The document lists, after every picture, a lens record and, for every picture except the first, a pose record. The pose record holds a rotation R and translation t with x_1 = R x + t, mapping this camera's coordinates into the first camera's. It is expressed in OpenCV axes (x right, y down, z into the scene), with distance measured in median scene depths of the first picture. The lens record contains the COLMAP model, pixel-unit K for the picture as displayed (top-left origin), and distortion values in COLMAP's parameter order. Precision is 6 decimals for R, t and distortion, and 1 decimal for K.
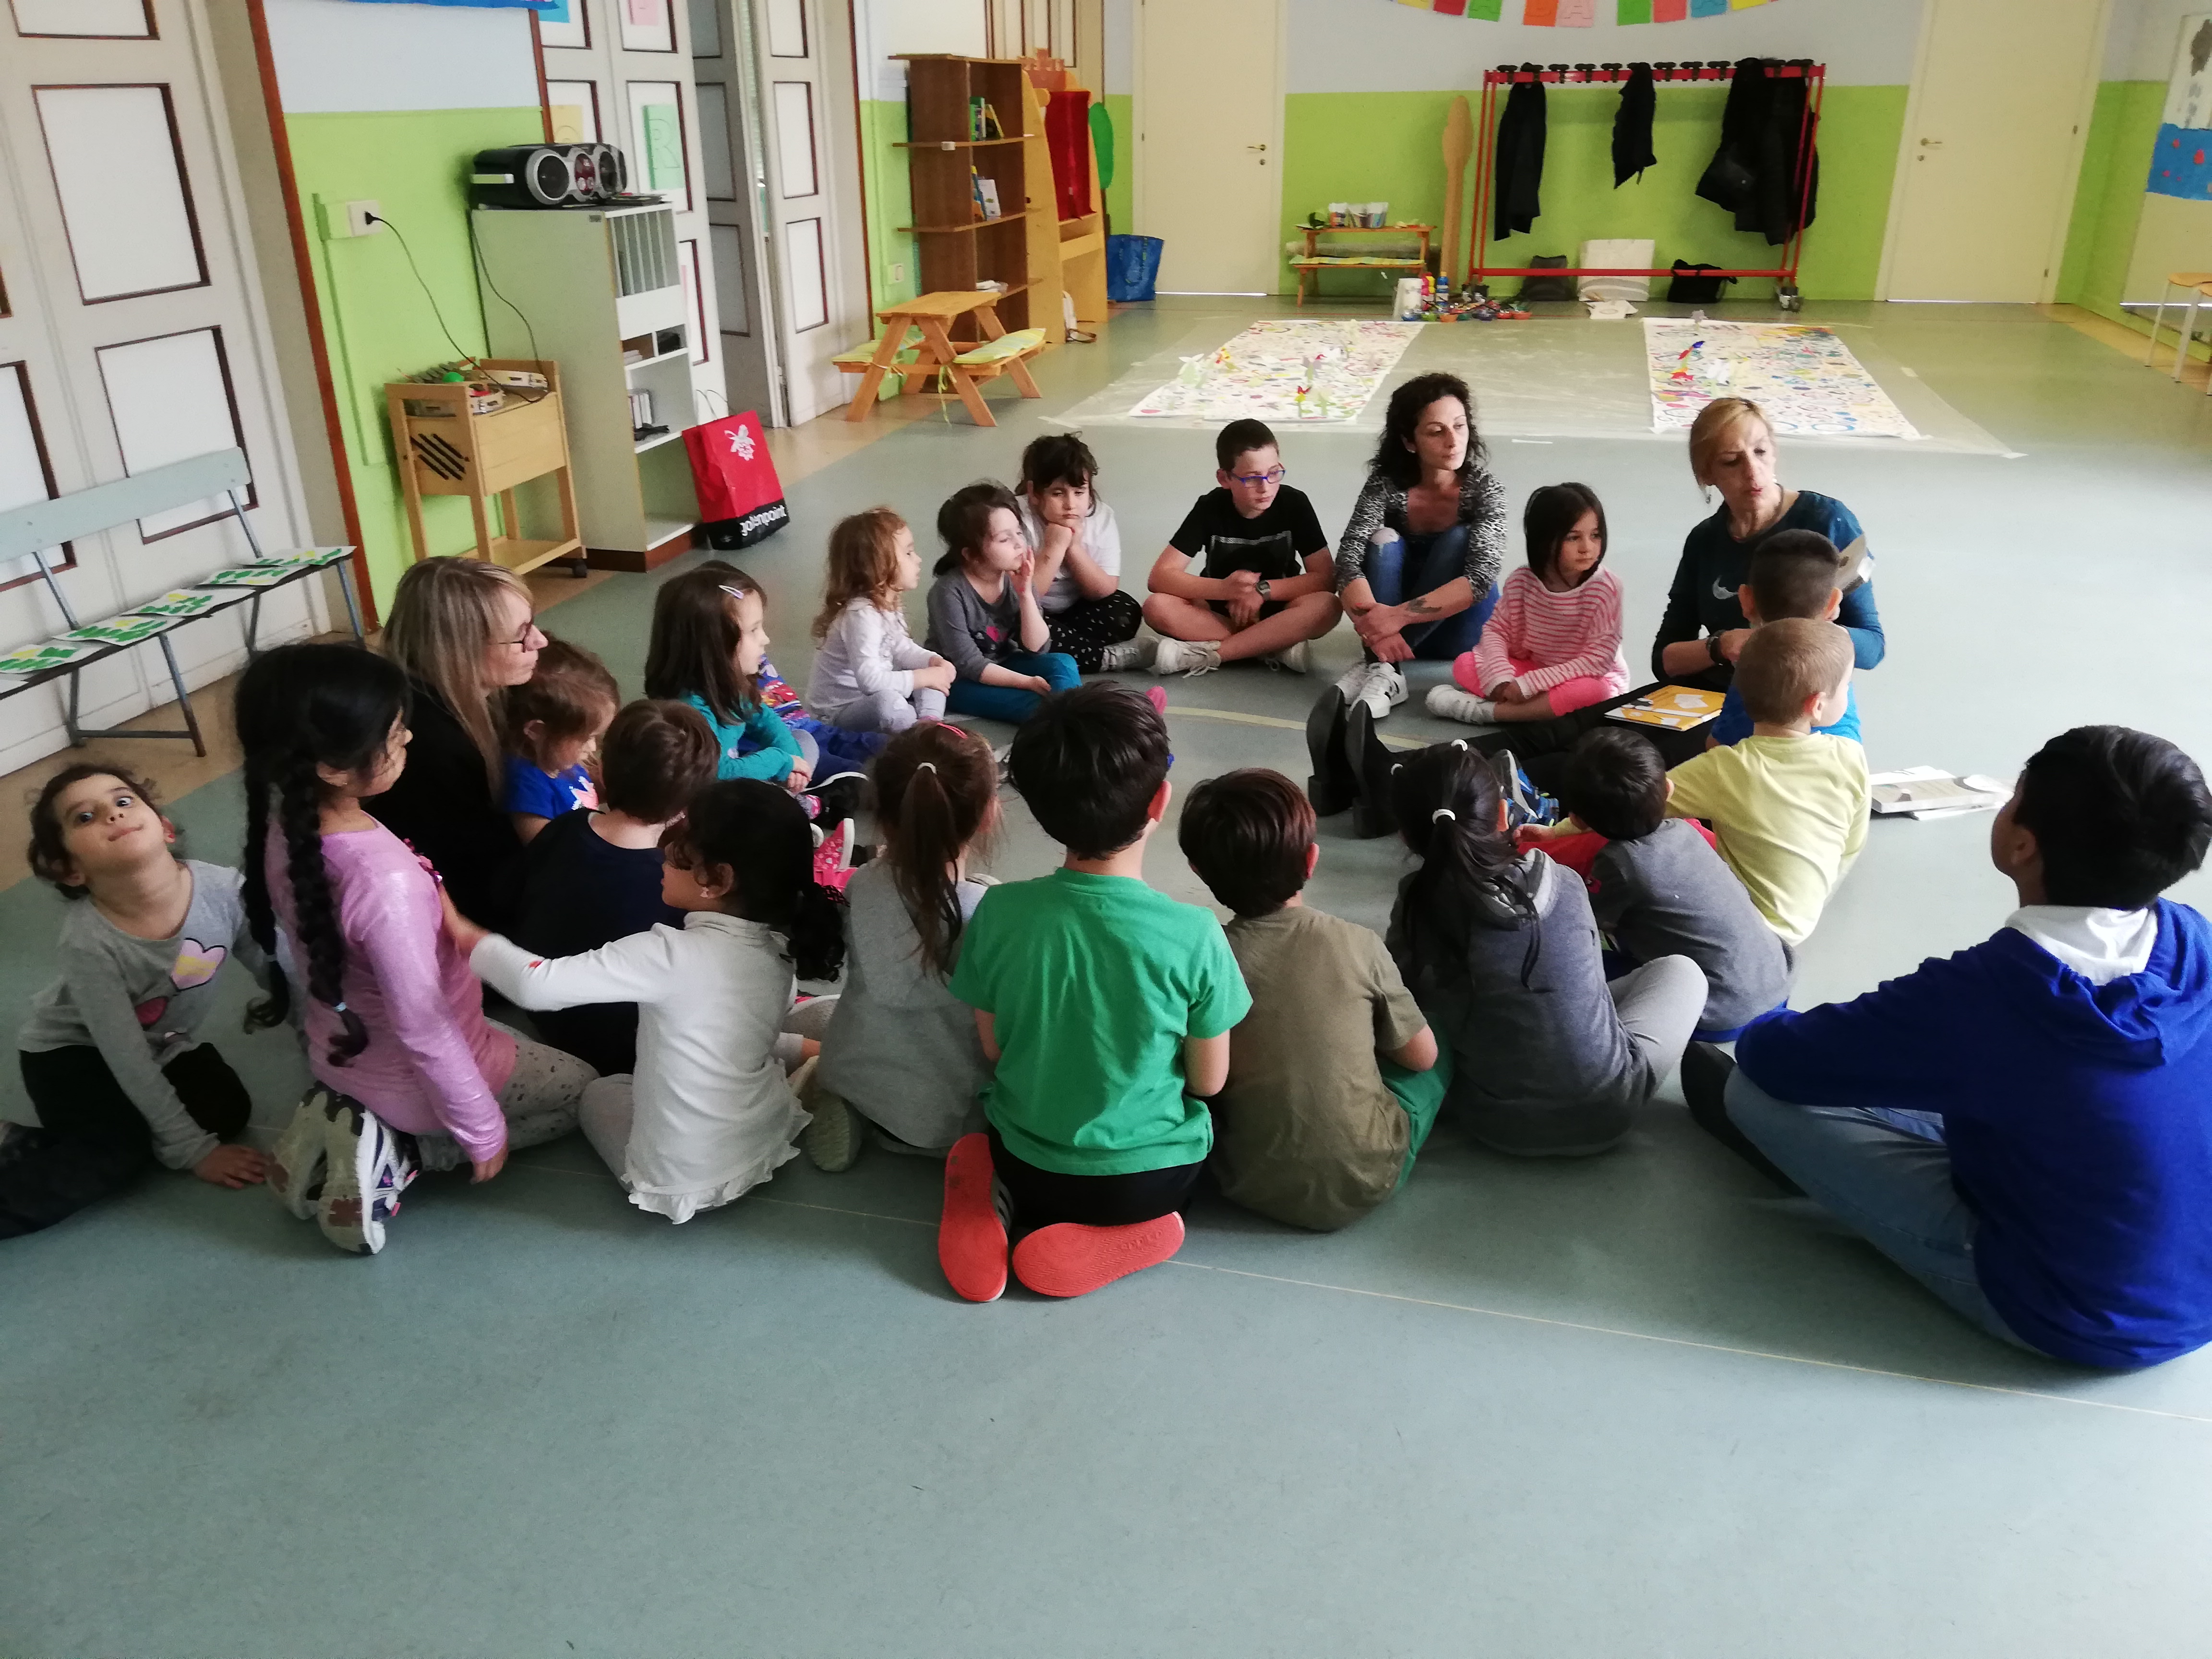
lens RADIAL K [[1715.1, 0, 1108.4], [0, 1715.1, 819.0], [0, 0, 1]] dist [0.068223, -0.078365]
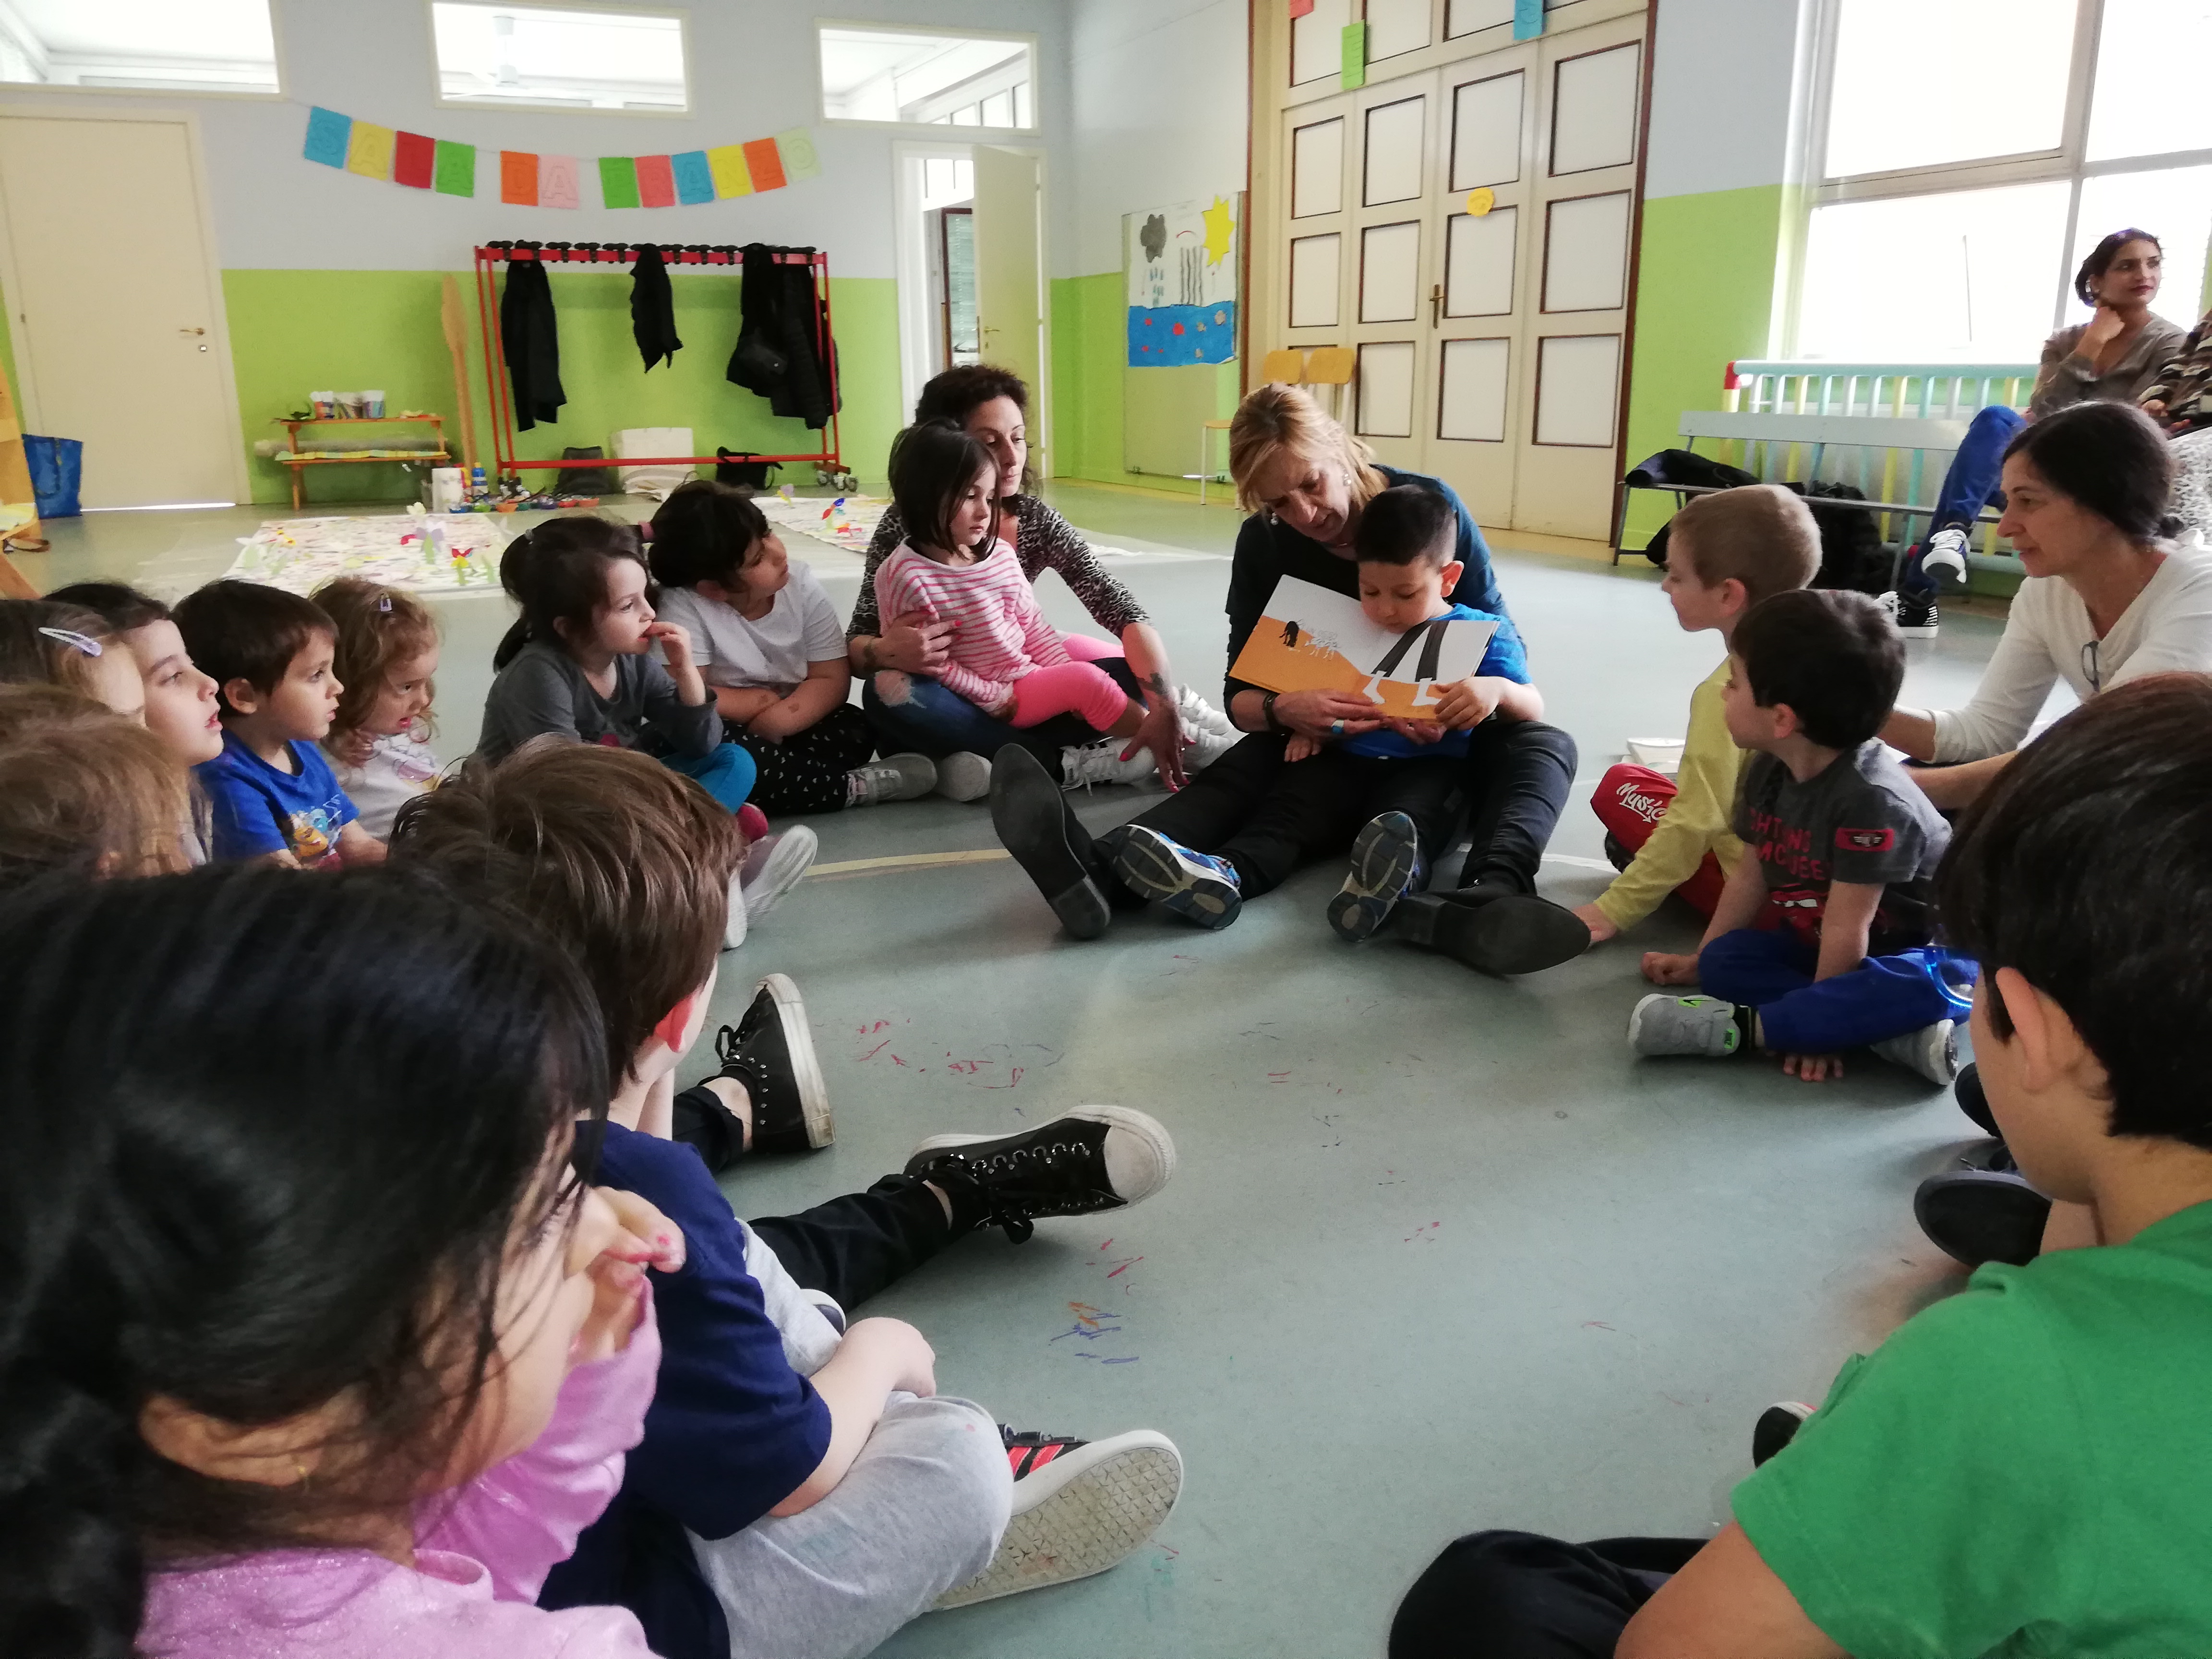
lens RADIAL K [[1715.1, 0, 1108.4], [0, 1715.1, 819.0], [0, 0, 1]] dist [0.068223, -0.078365]
pose [[0.803021, -0.152980, 0.575981, -0.079586], [0.236661, 0.968875, -0.072616, -0.004923], [-0.546945, 0.194624, 0.814232, 0.153481]]
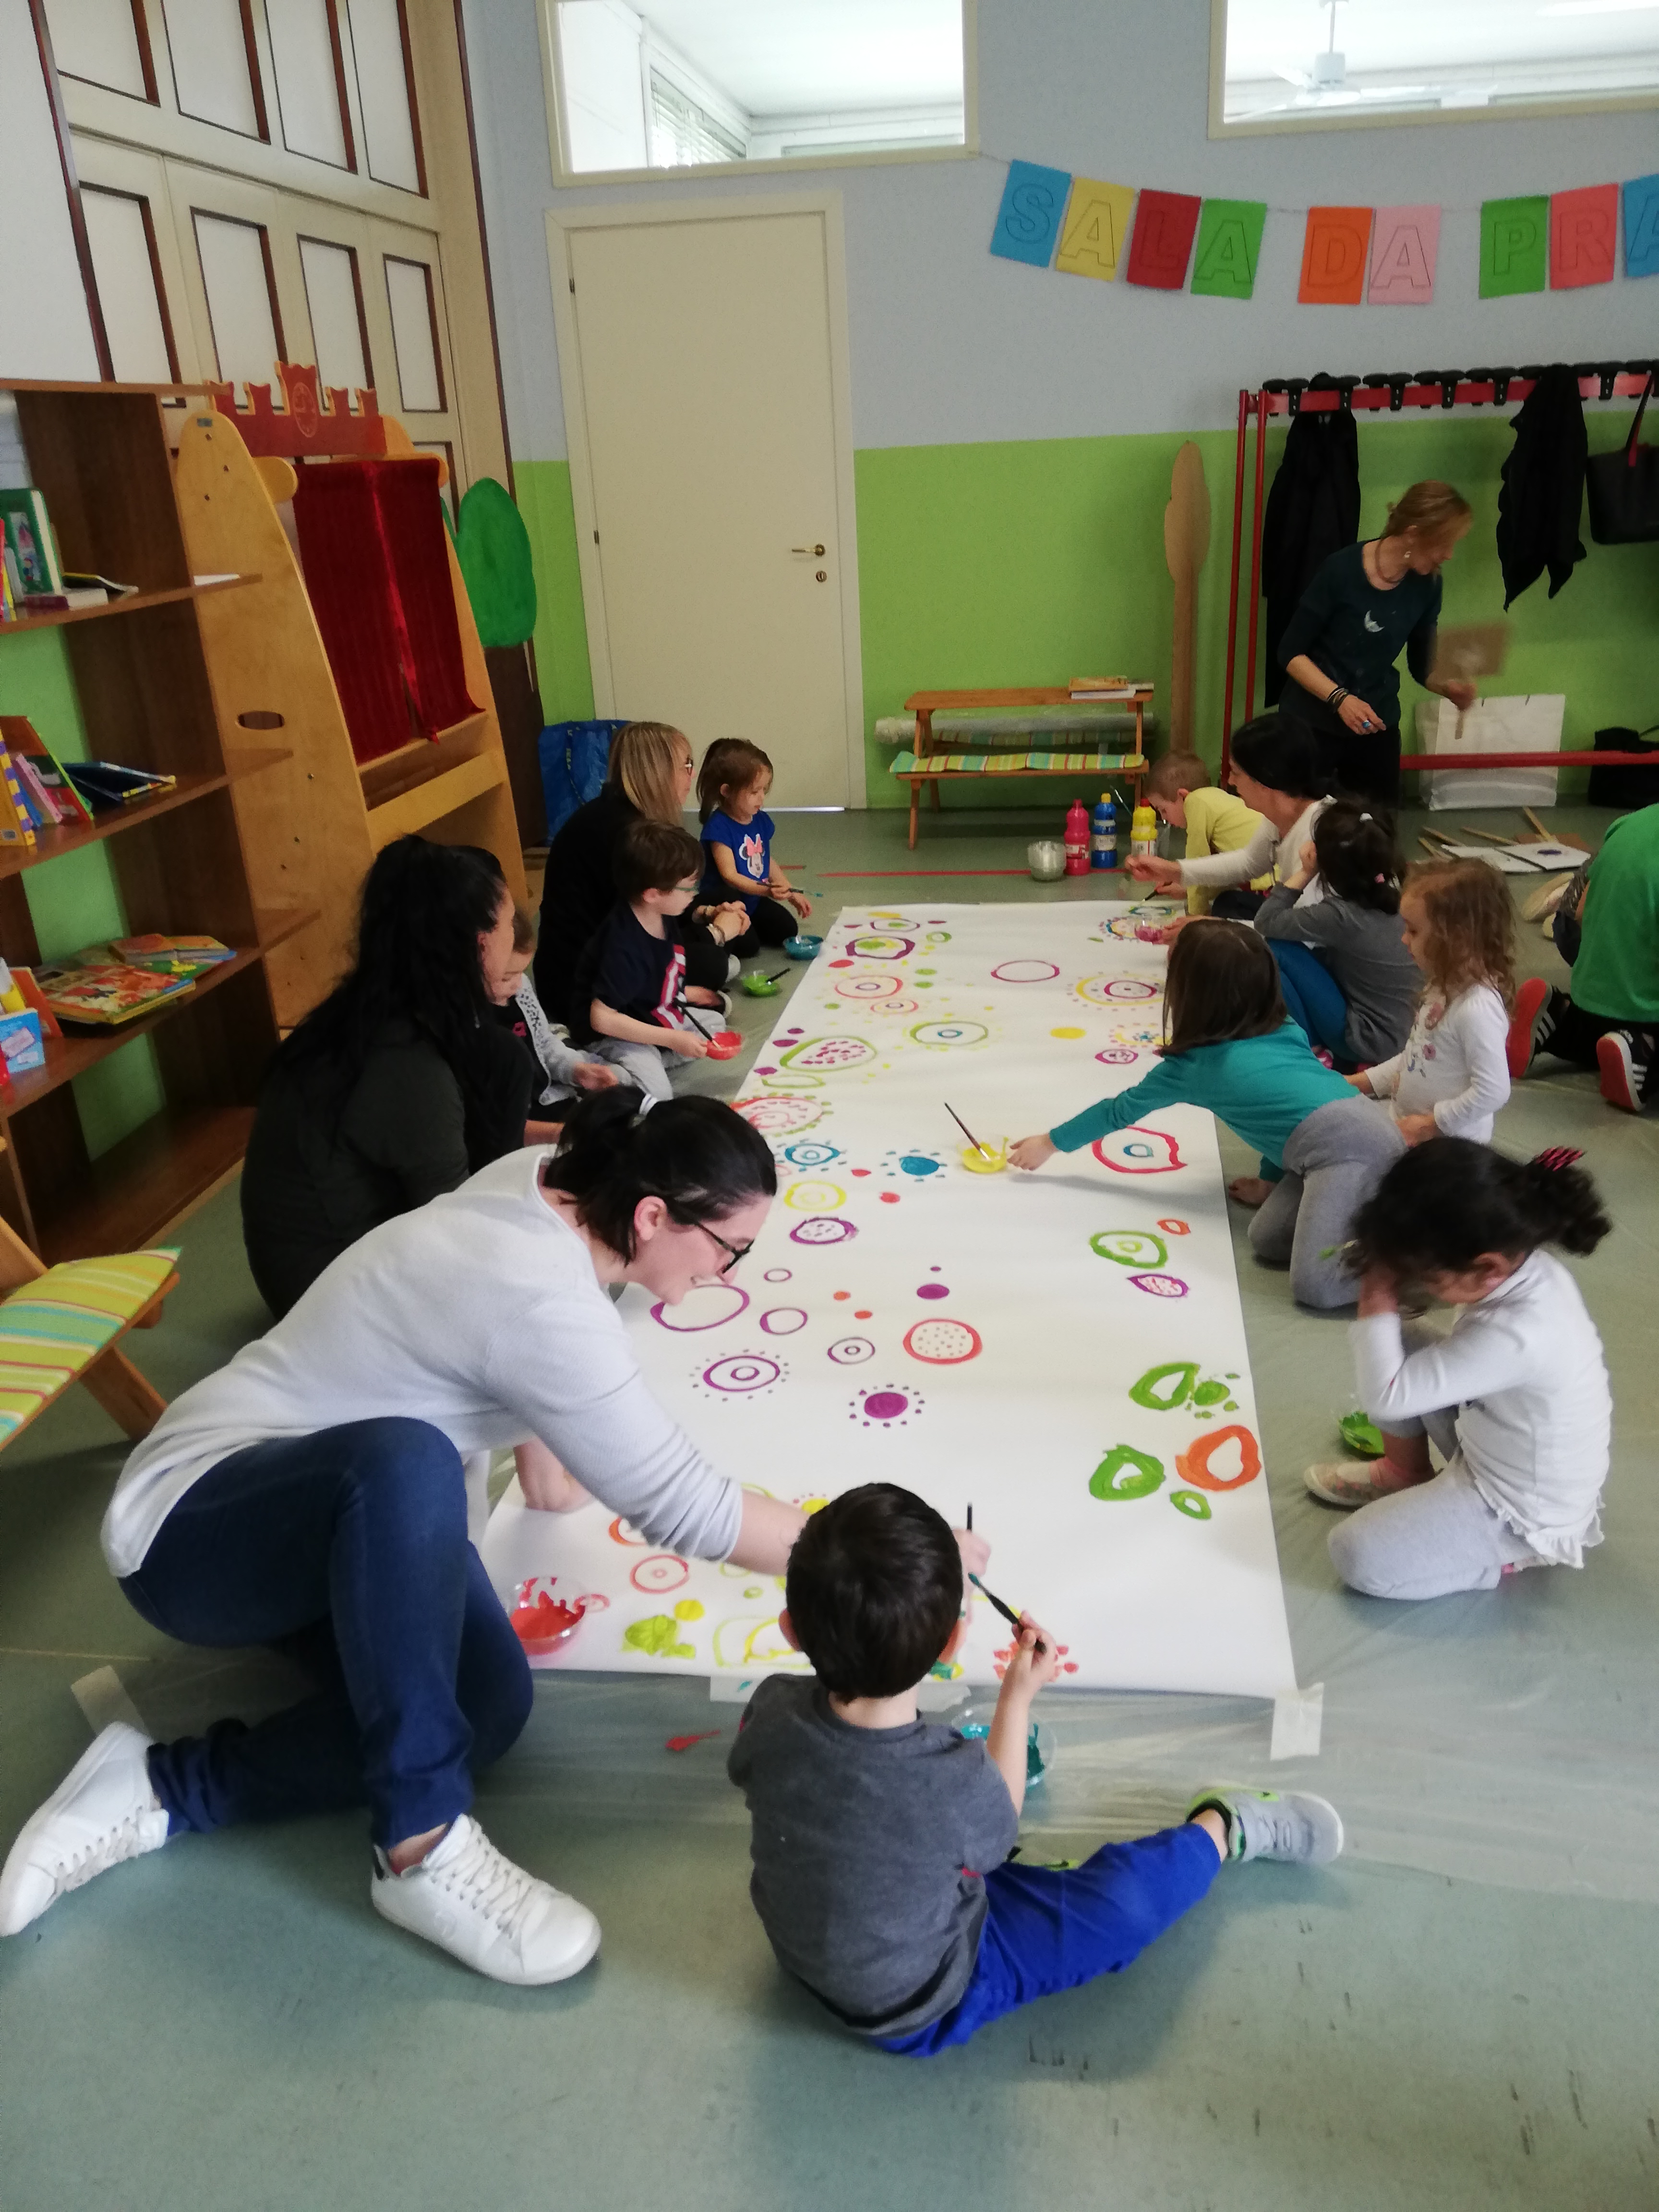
lens RADIAL K [[1715.1, 0, 829.5], [0, 1715.1, 1106.0], [0, 0, 1]] dist [0.068223, -0.078365]
pose [[0.995166, -0.065731, 0.072968, 0.044803], [0.068105, 0.997211, -0.030527, -0.213094], [-0.070757, 0.035349, 0.996867, 0.504182]]
